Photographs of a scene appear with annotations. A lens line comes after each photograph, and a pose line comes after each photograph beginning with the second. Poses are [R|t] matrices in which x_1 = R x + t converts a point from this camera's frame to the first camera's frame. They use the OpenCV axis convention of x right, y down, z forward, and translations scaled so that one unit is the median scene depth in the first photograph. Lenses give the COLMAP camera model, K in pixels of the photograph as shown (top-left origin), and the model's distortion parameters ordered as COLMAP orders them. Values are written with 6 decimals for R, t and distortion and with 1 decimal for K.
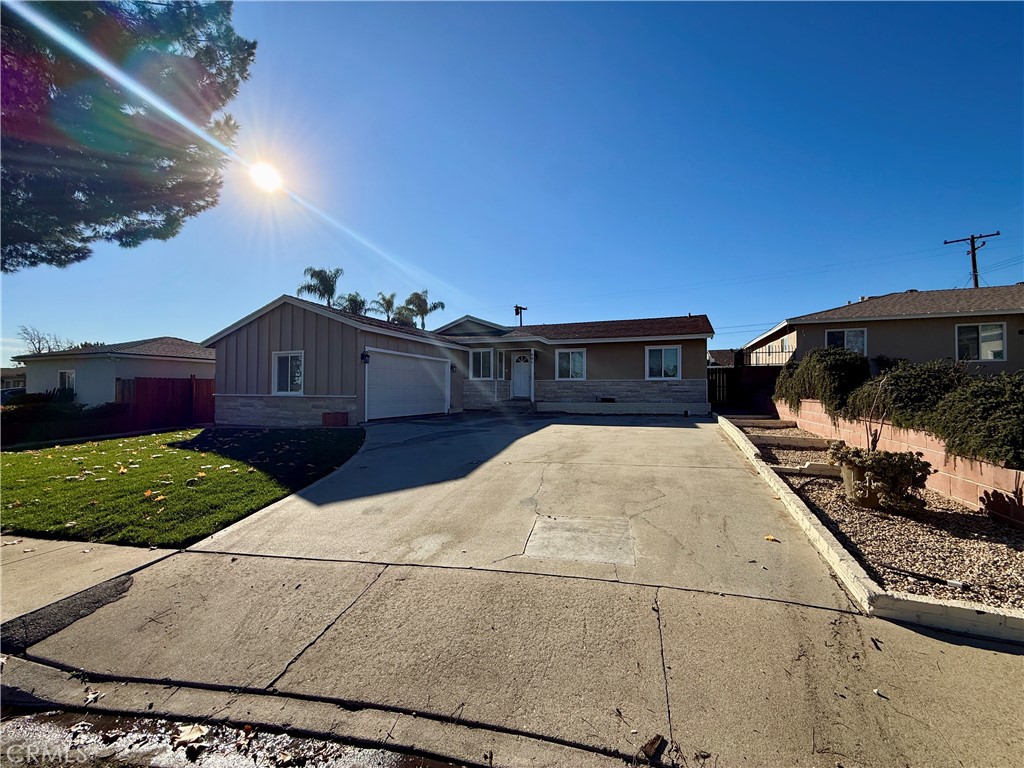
lens RADIAL K [[411.6, 0, 513.6], [0, 411.6, 383.9], [0, 0, 1]] dist [0.003867, -0.000078]
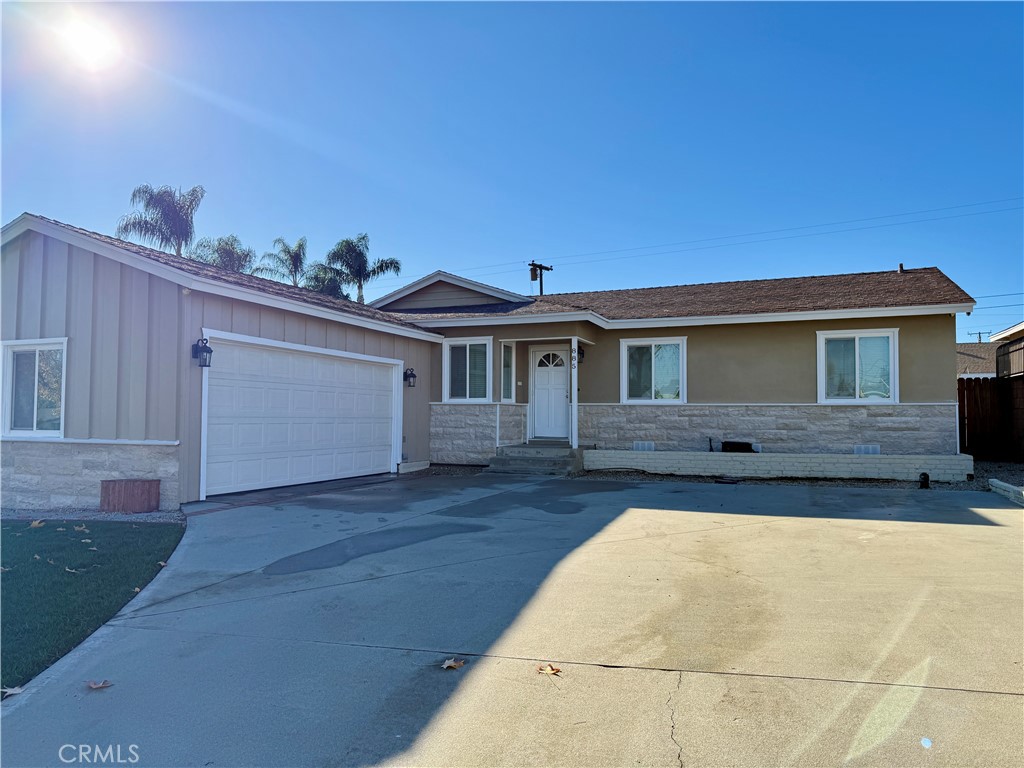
lens RADIAL K [[715.9, 0, 512.6], [0, 715.9, 381.3], [0, 0, 1]] dist [-0.008426, -0.003036]
pose [[0.999907, 0.001298, -0.013589, -0.013273], [-0.001773, 0.999385, -0.035021, -0.005172], [0.013535, 0.035042, 0.999294, 0.156013]]
